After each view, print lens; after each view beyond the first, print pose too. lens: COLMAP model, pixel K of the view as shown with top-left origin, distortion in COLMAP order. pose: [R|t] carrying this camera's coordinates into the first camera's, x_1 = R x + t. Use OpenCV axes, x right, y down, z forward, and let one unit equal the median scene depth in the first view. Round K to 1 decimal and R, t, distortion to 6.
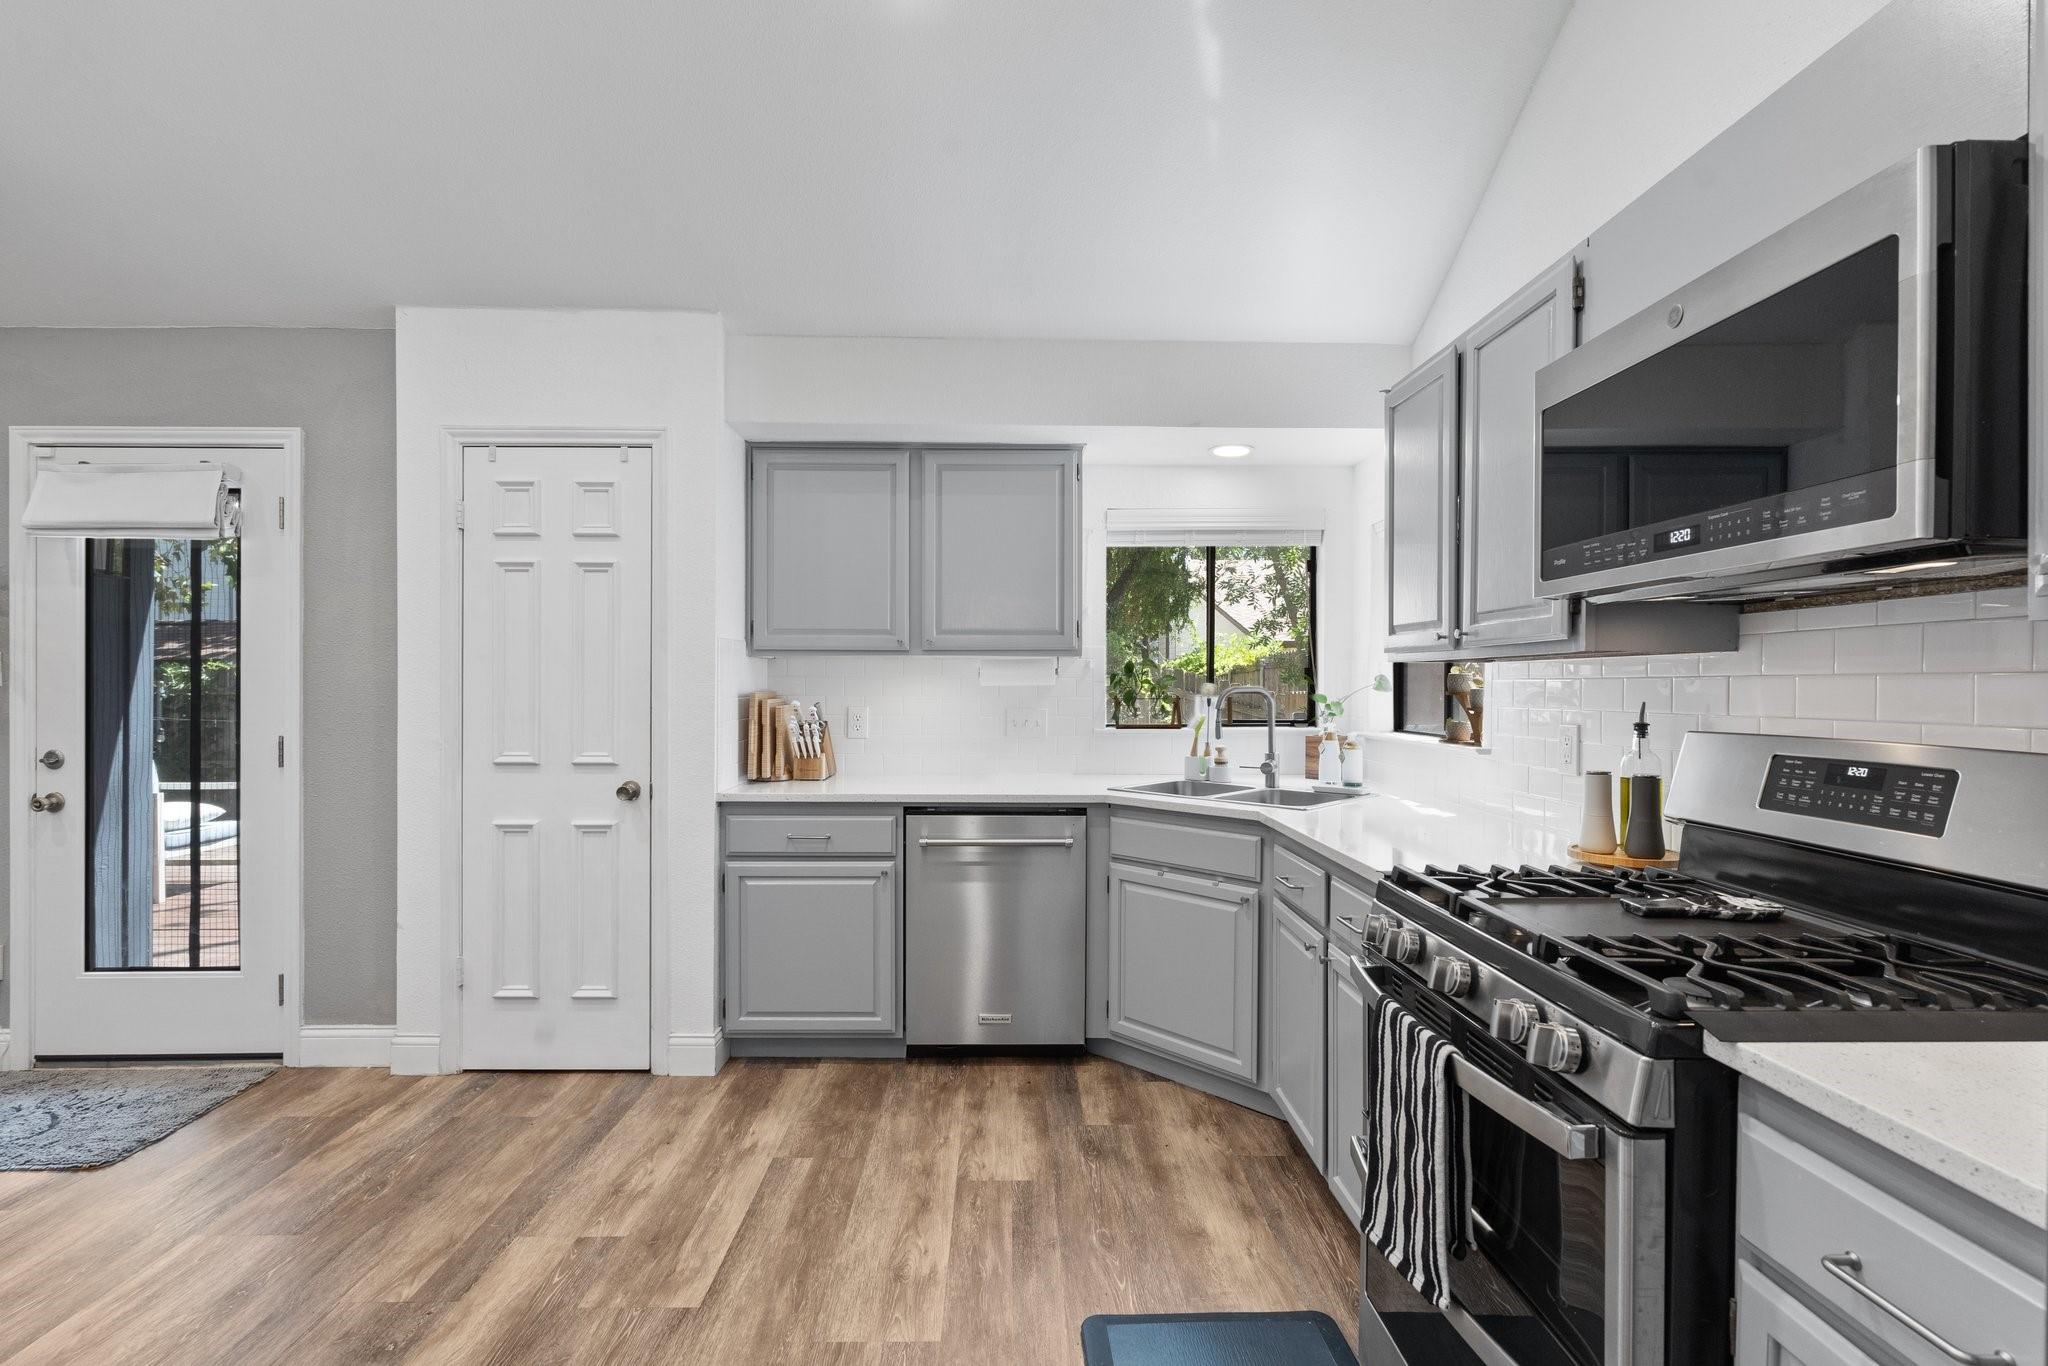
lens RADIAL K [[994.8, 0, 1024.7], [0, 994.8, 681.1], [0, 0, 1]] dist [-0.034075, -0.000453]
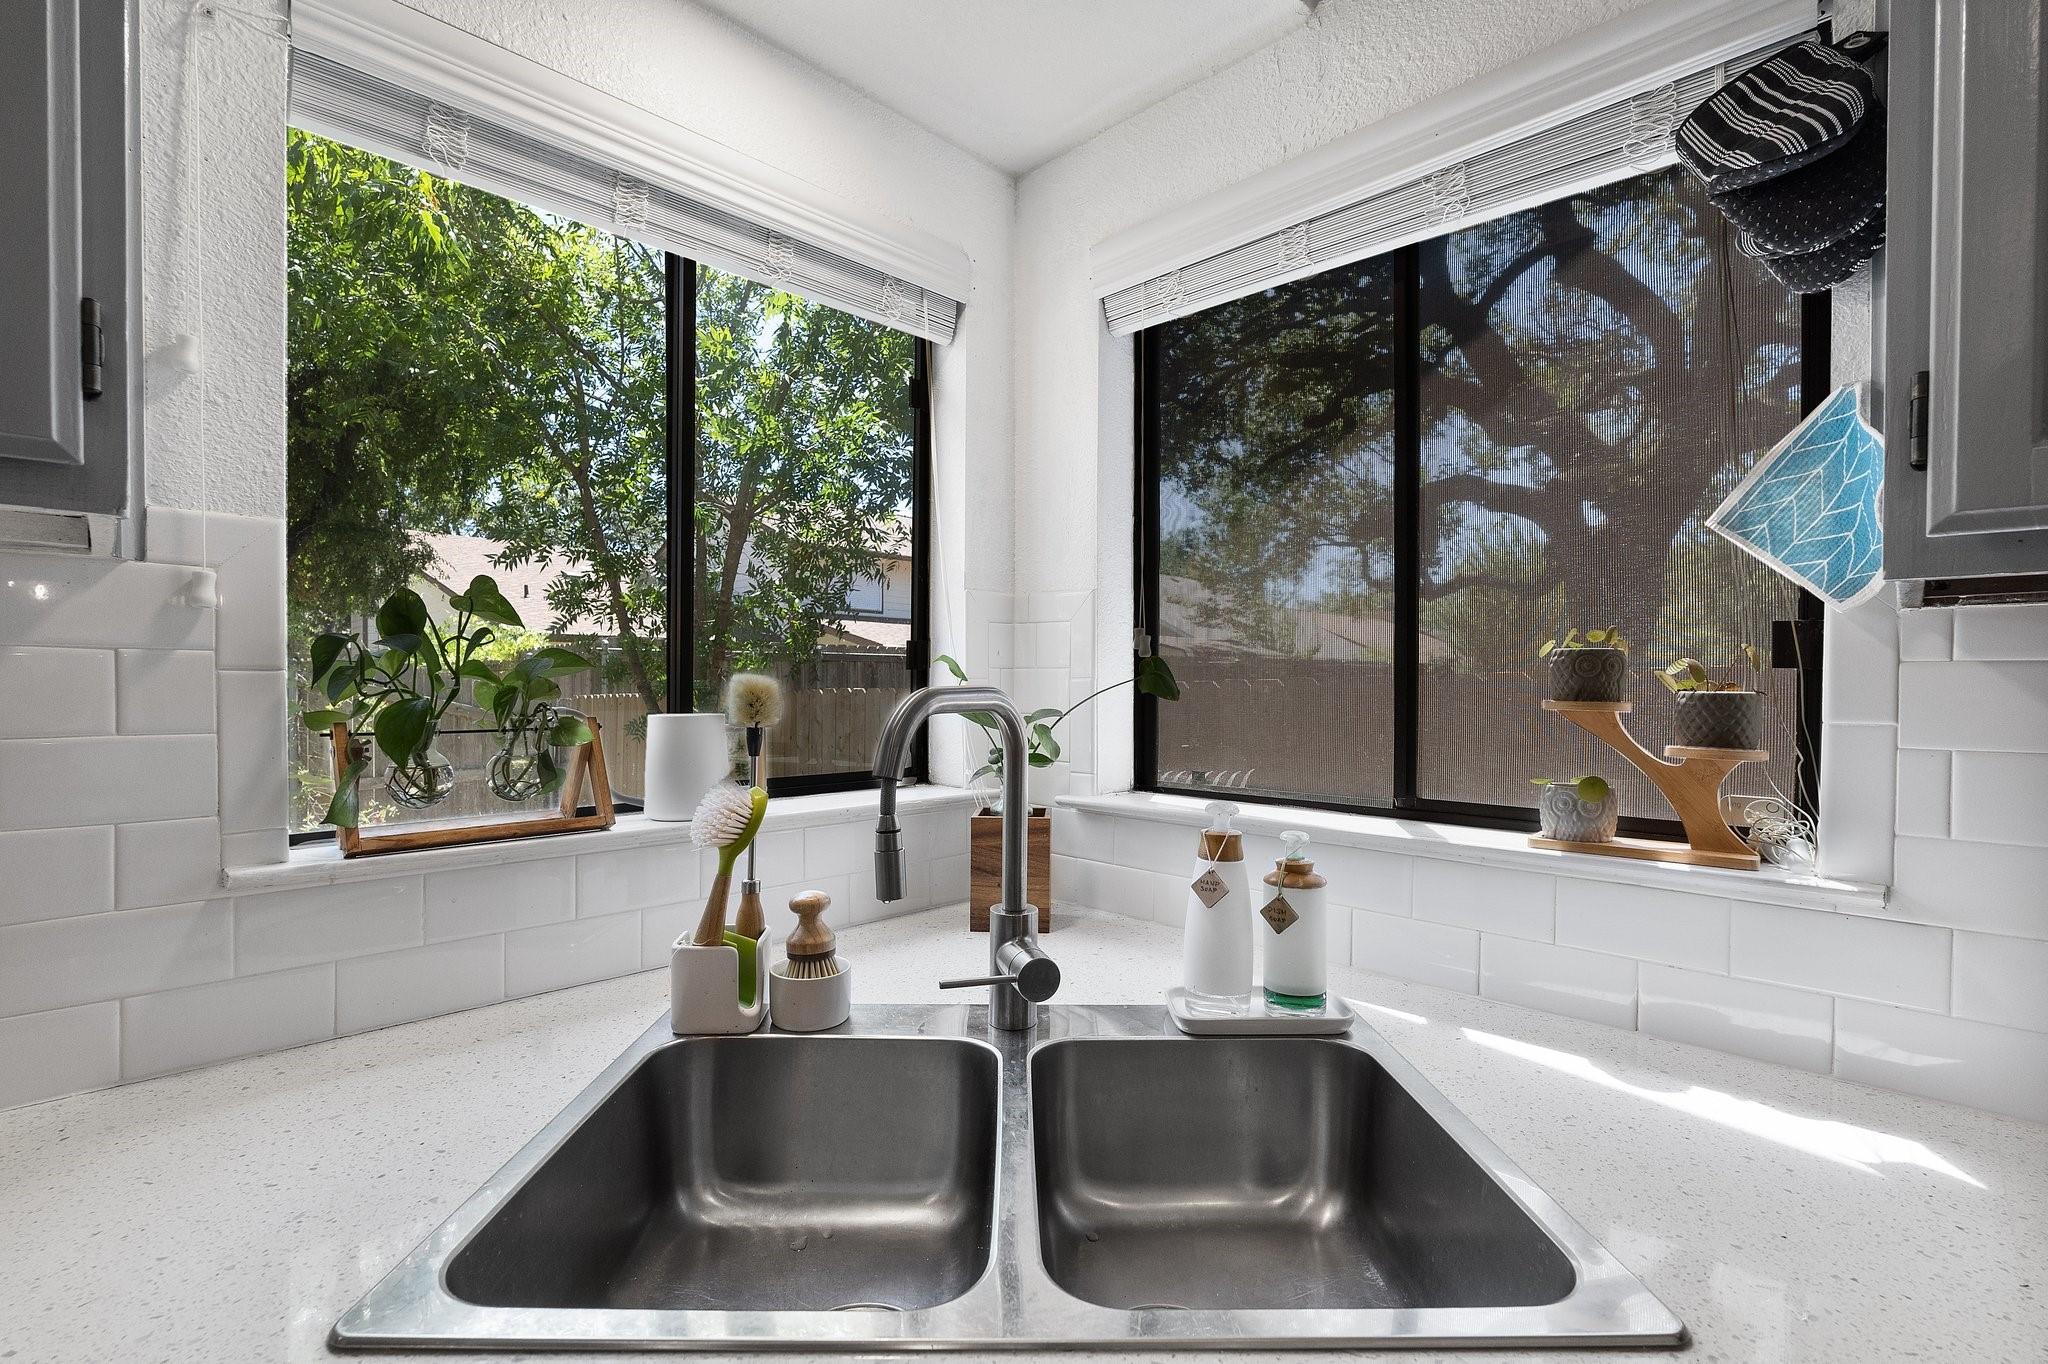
lens RADIAL K [[914.3, 0, 1024.0], [0, 914.3, 693.4], [0, 0, 1]] dist [-0.003132, -0.000018]
pose [[0.712608, -0.005462, 0.701542, 0.055298], [-0.002156, 0.999948, 0.009975, 0.003986], [-0.701559, -0.008621, 0.712559, 0.747053]]
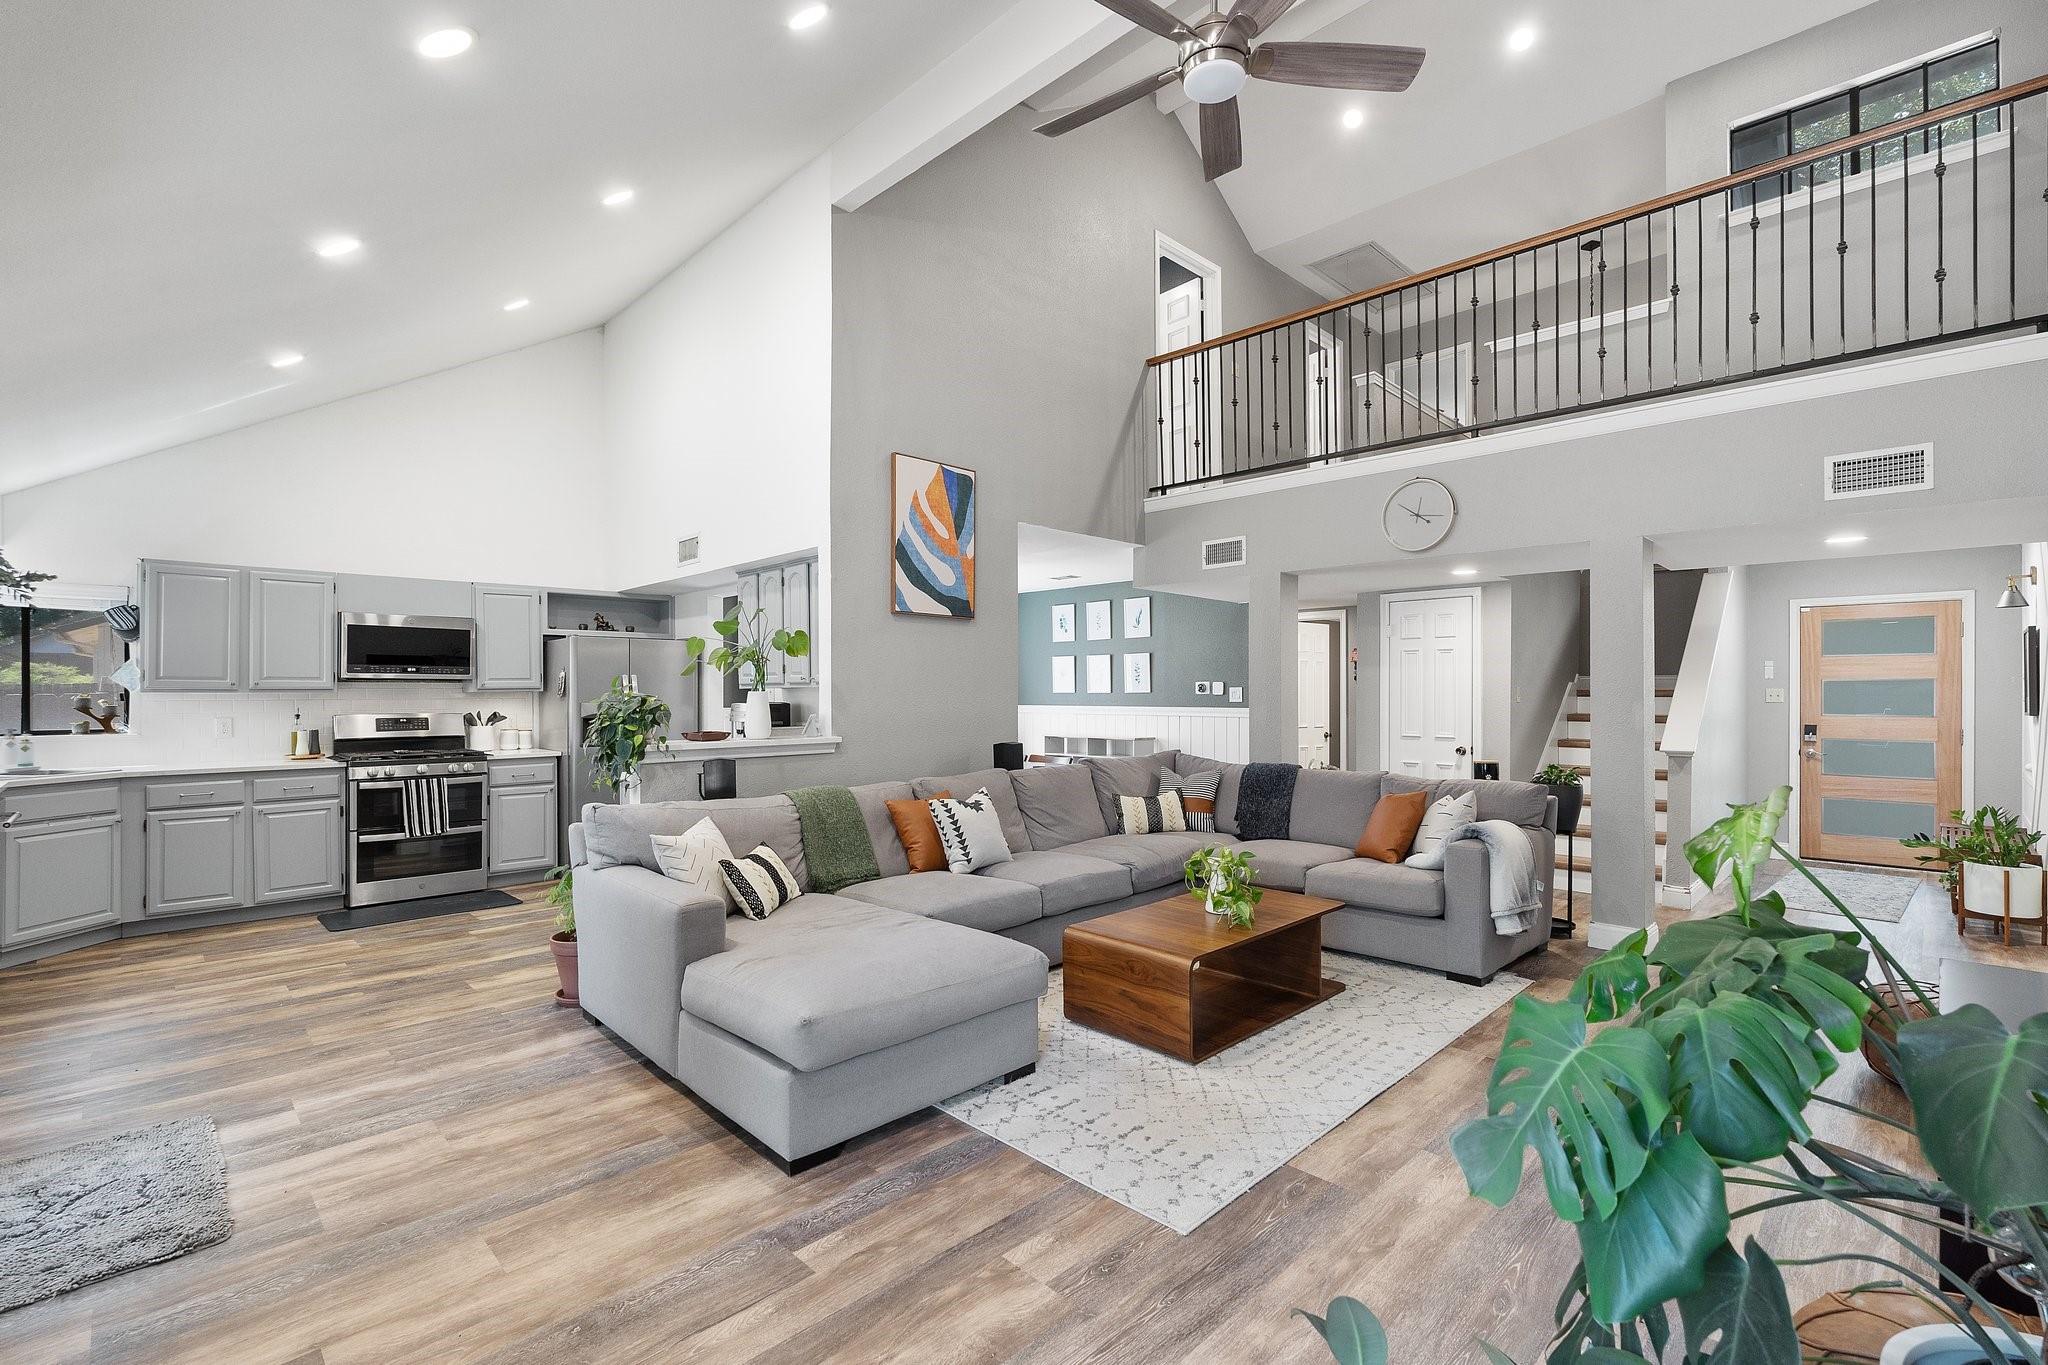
lens RADIAL K [[914.3, 0, 1024.1], [0, 914.3, 692.2], [0, 0, 1]] dist [-0.003132, -0.000018]
pose [[-0.693416, -0.000778, 0.720537, -1.742096], [-0.000856, 1.000000, 0.000256, -0.017414], [-0.720537, -0.000439, -0.693416, 0.749224]]
